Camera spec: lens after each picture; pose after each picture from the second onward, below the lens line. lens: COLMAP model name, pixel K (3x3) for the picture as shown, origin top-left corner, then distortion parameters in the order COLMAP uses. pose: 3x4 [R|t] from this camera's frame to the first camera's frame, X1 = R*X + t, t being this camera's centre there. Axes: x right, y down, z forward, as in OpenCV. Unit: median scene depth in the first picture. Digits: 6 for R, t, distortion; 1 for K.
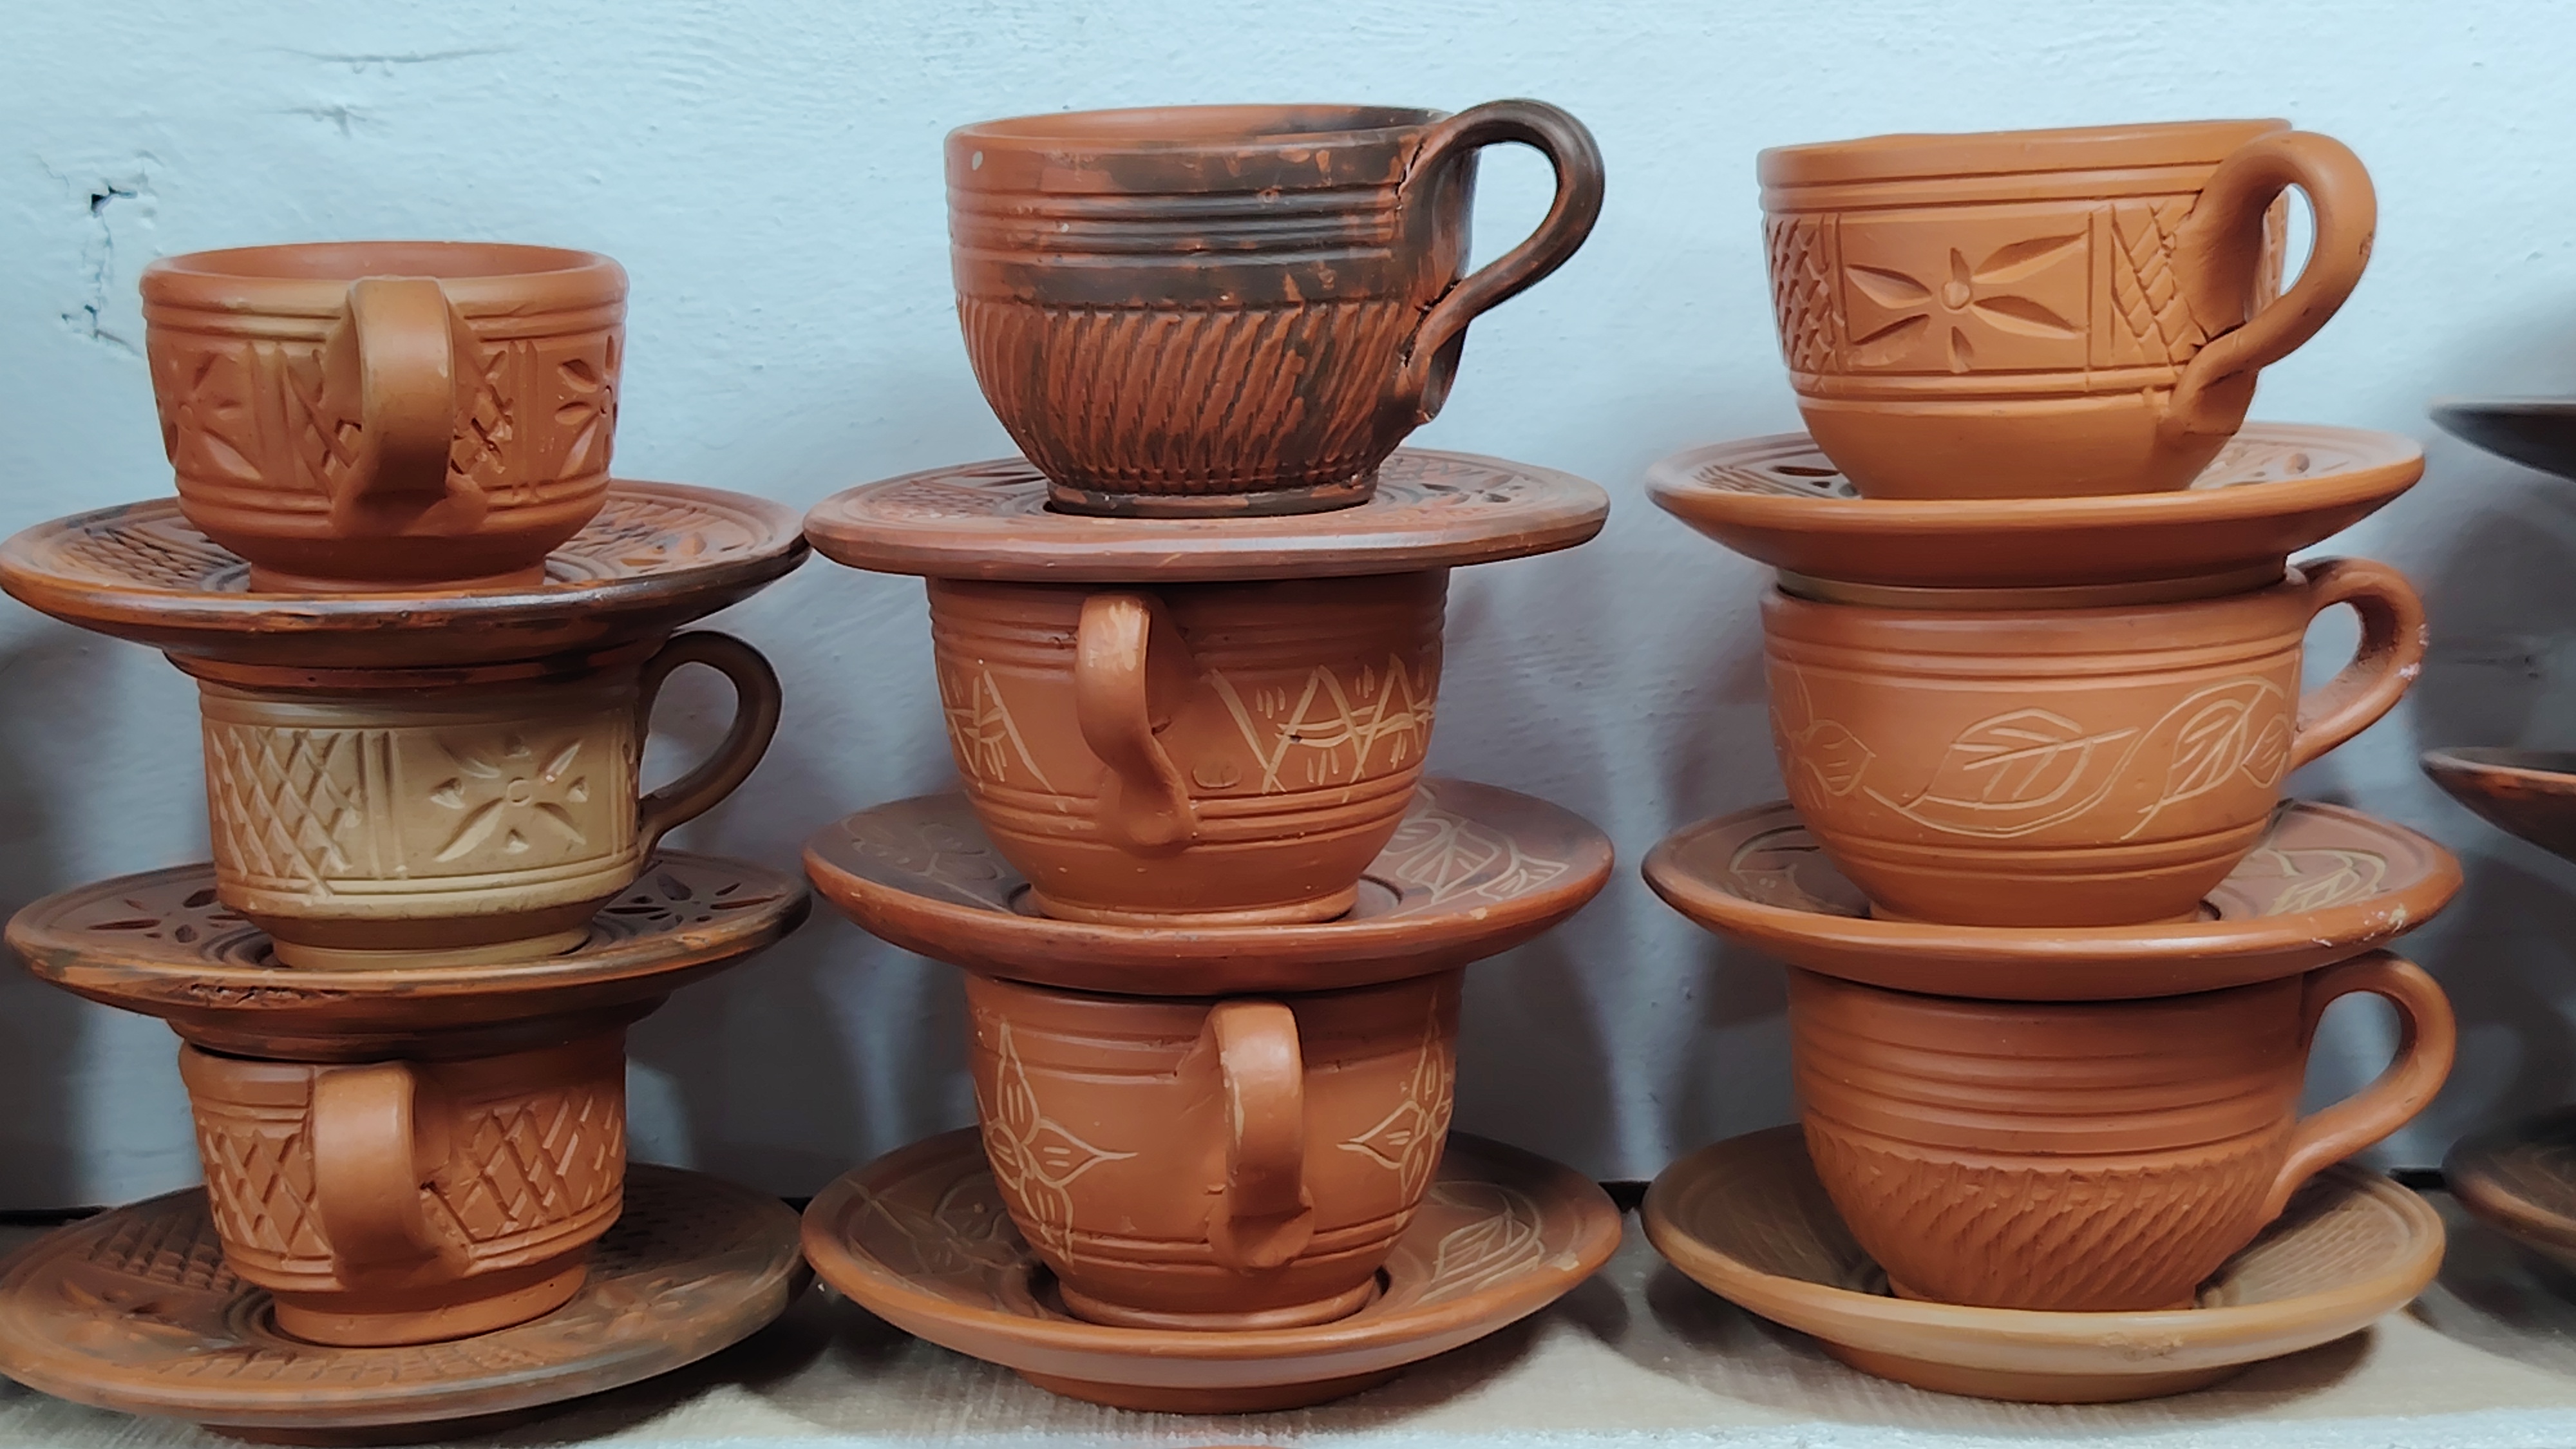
lens RADIAL K [[3541.5, 0, 1288.0], [0, 3541.5, 724.5], [0, 0, 1]] dist [0.159888, -0.431370]
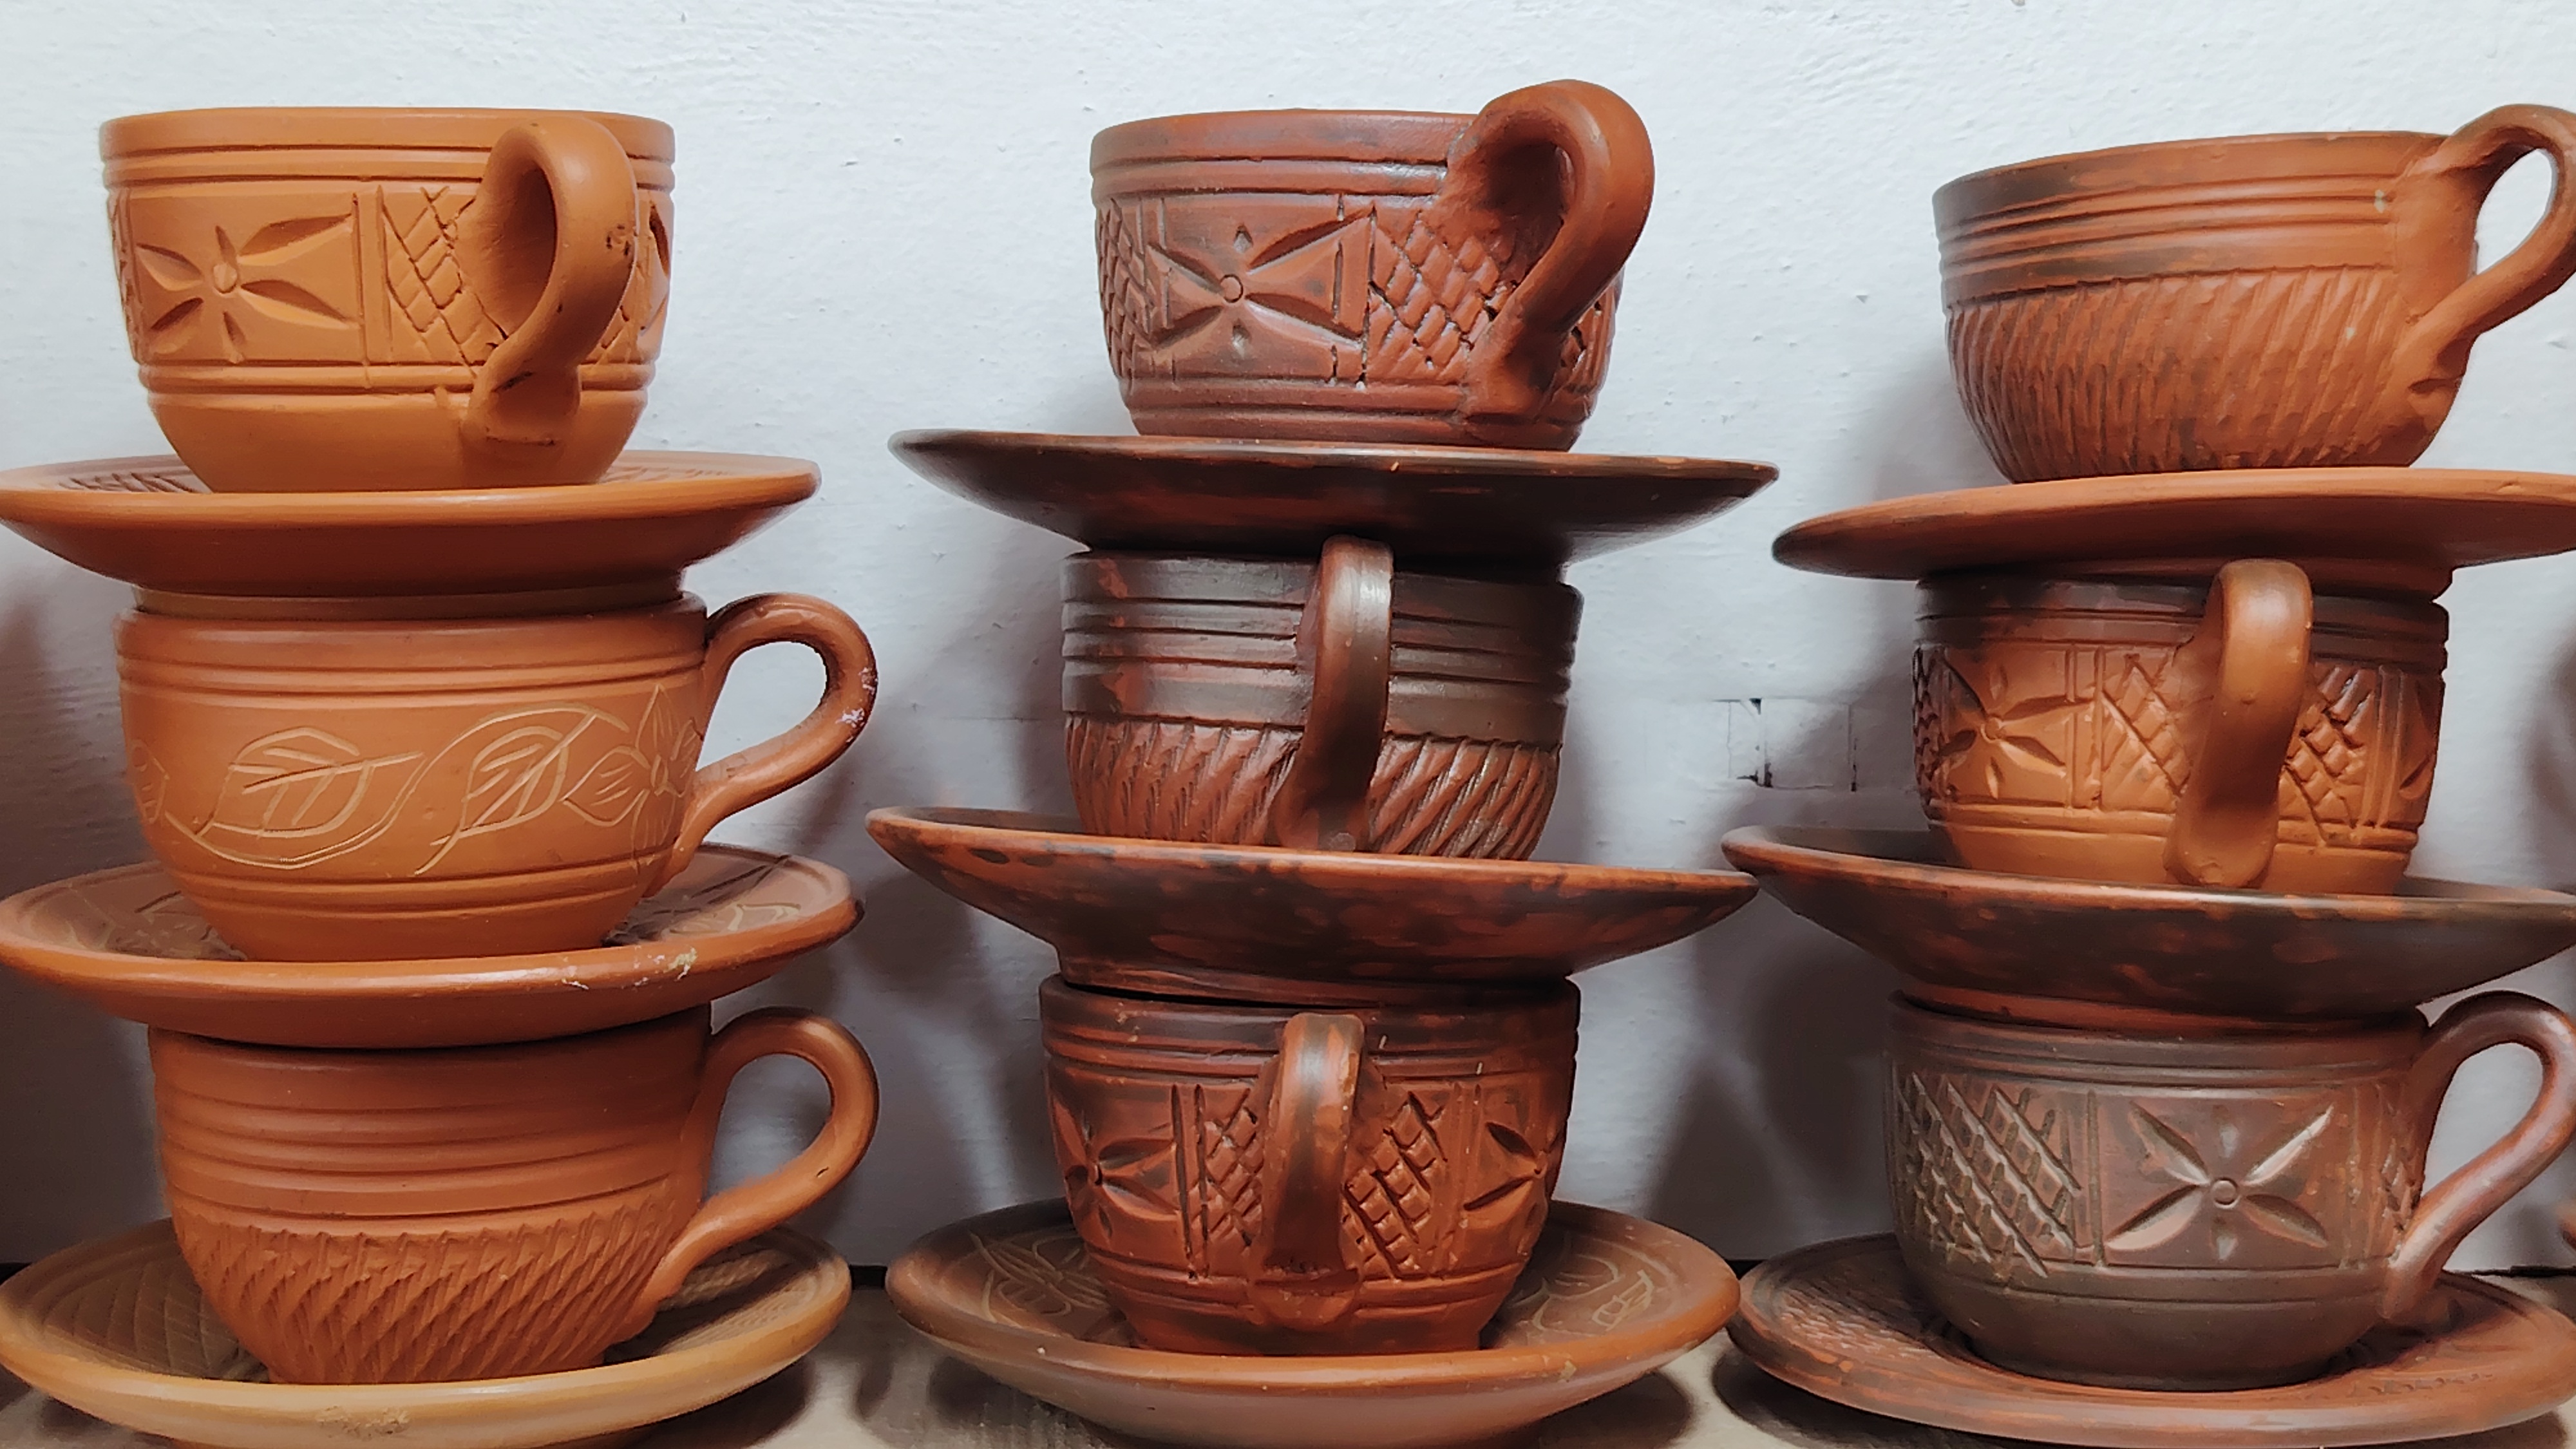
lens RADIAL K [[3541.5, 0, 1288.0], [0, 3541.5, 724.5], [0, 0, 1]] dist [0.159888, -0.431370]
pose [[0.997893, 0.032393, 0.056212, 0.404958], [-0.029618, 0.998335, -0.049505, 0.032572], [-0.057722, 0.047735, 0.997191, 0.060354]]
